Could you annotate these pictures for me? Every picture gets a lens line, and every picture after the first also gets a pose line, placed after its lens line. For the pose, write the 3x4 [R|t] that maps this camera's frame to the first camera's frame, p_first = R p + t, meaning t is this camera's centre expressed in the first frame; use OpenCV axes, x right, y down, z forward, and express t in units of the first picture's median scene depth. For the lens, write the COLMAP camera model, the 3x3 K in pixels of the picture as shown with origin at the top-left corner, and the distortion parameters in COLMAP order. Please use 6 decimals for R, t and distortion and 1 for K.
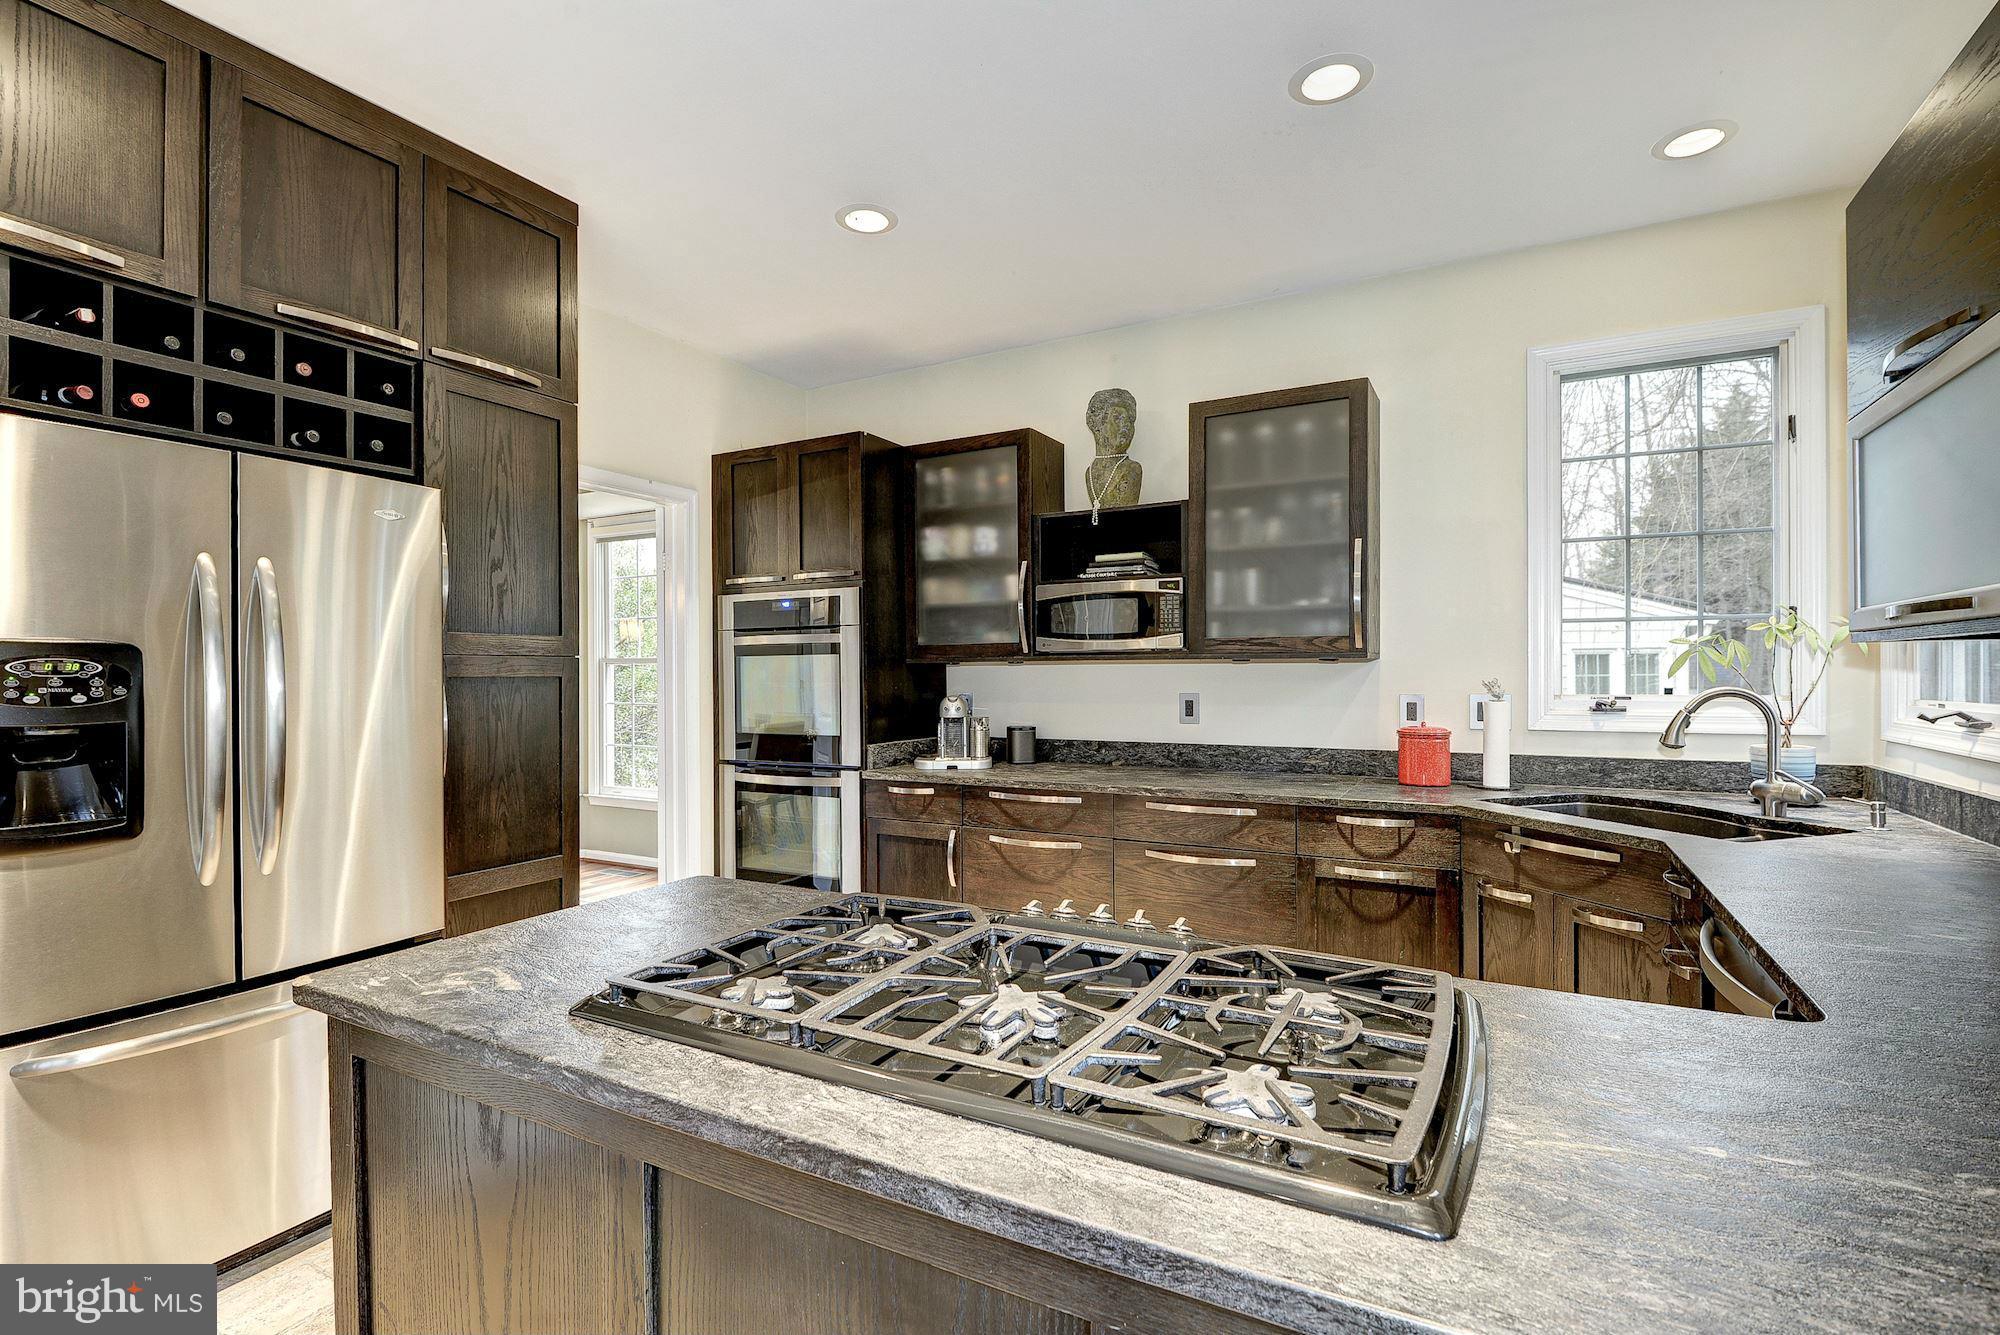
lens RADIAL K [[916.2, 0, 1004.0], [0, 916.2, 672.1], [0, 0, 1]] dist [-0.000869, -0.000321]
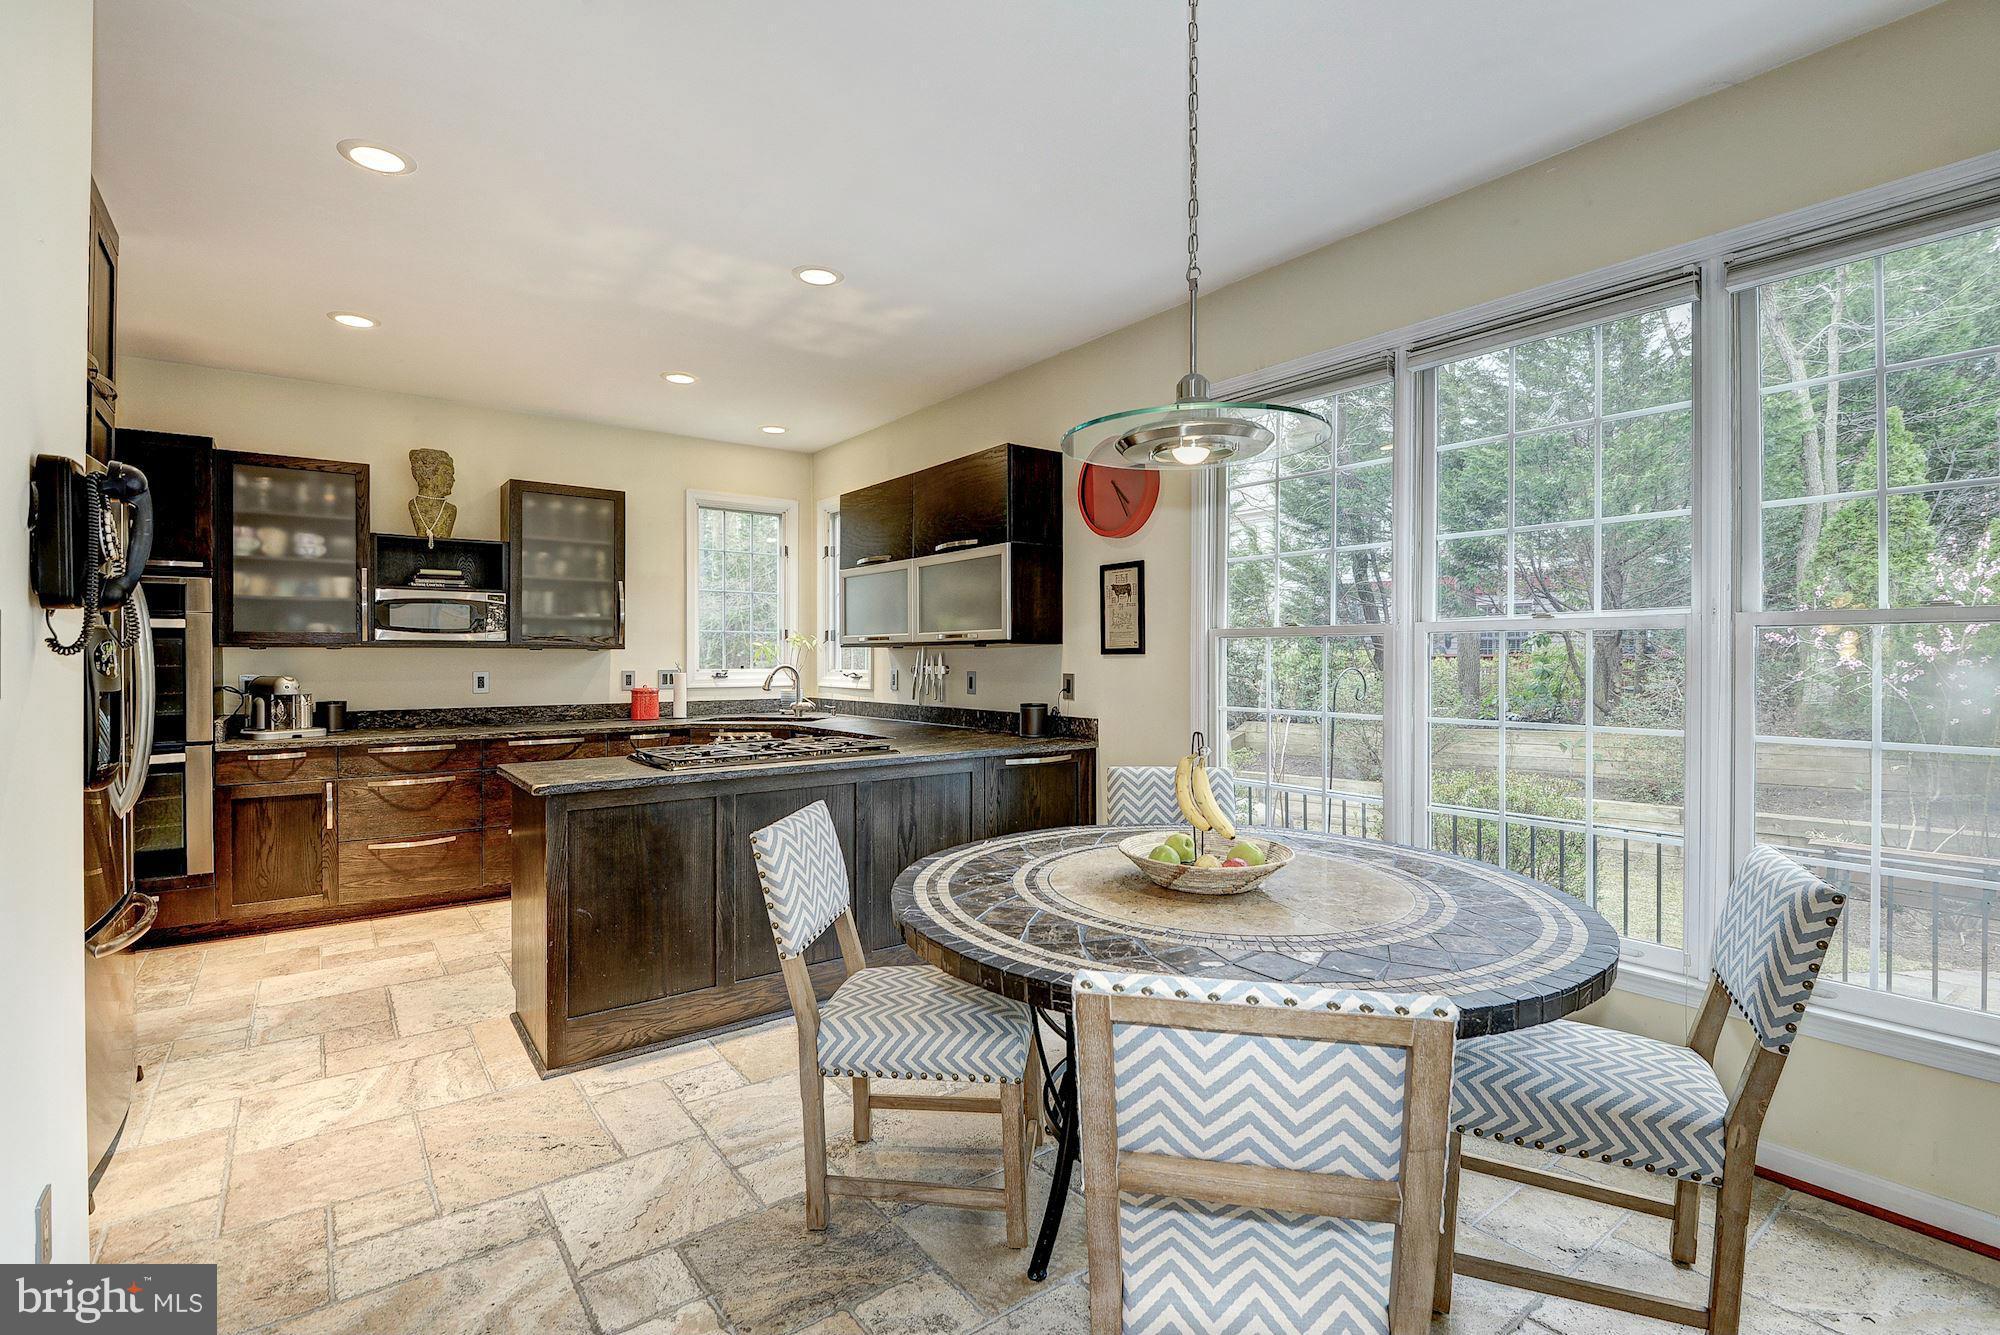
lens RADIAL K [[912.7, 0, 992.2], [0, 912.7, 660.5], [0, 0, 1]] dist [-0.000484, -0.023073]
pose [[0.406163, 0.002241, 0.913798, -0.840486], [-0.001794, 0.999997, -0.001655, 0.006766], [-0.913799, -0.000967, 0.406166, -0.330427]]
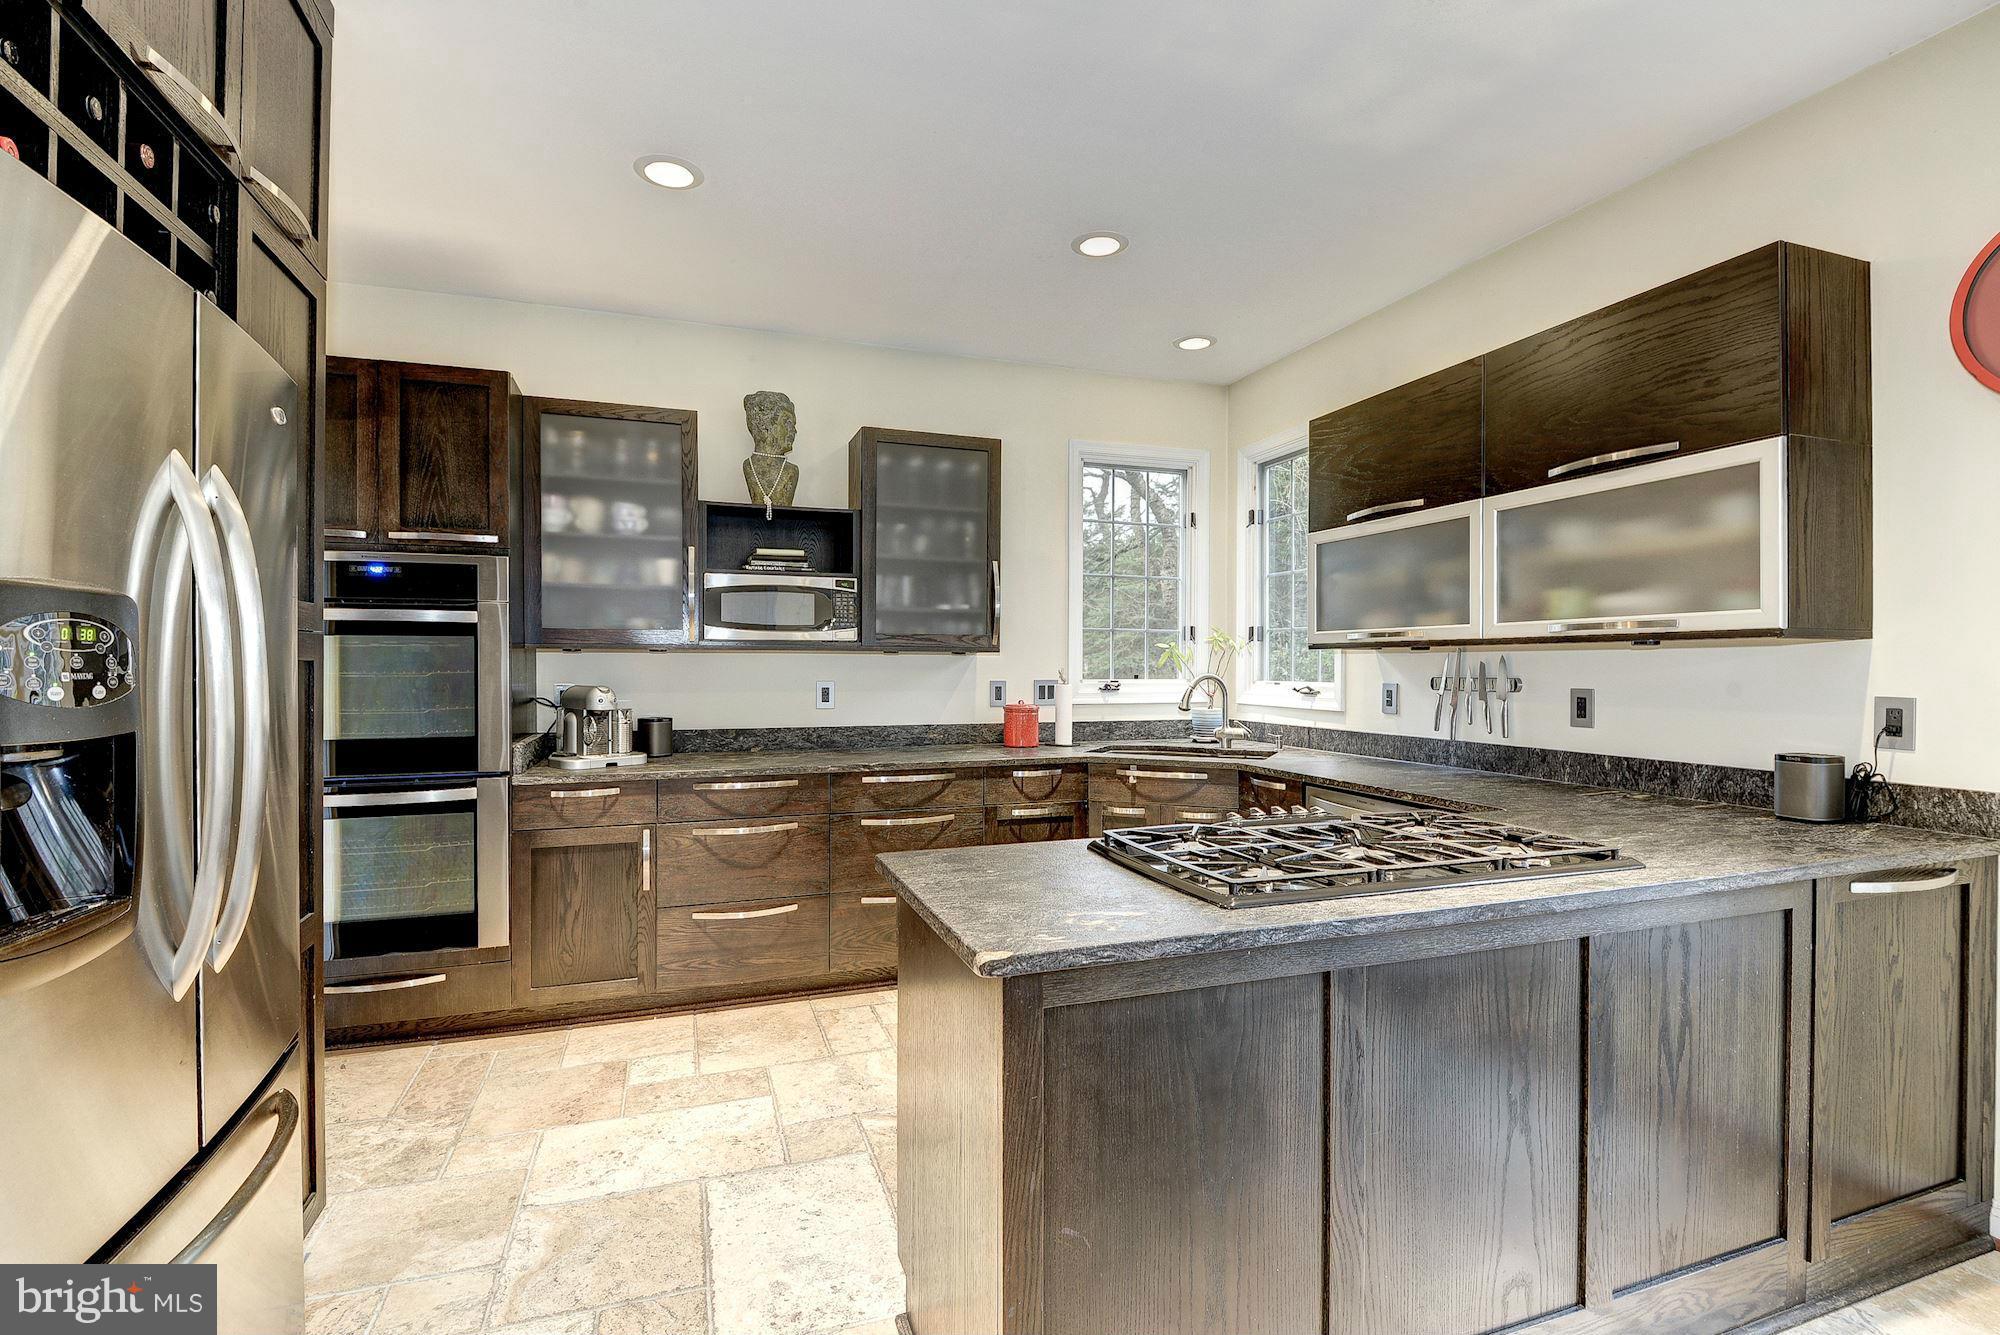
lens RADIAL K [[916.2, 0, 1004.0], [0, 916.2, 672.1], [0, 0, 1]] dist [-0.000869, -0.000321]
pose [[0.658585, 0.000545, 0.752507, -0.536057], [-0.006044, 0.999971, 0.004566, 0.005958], [-0.752482, -0.007556, 0.658569, 0.116401]]
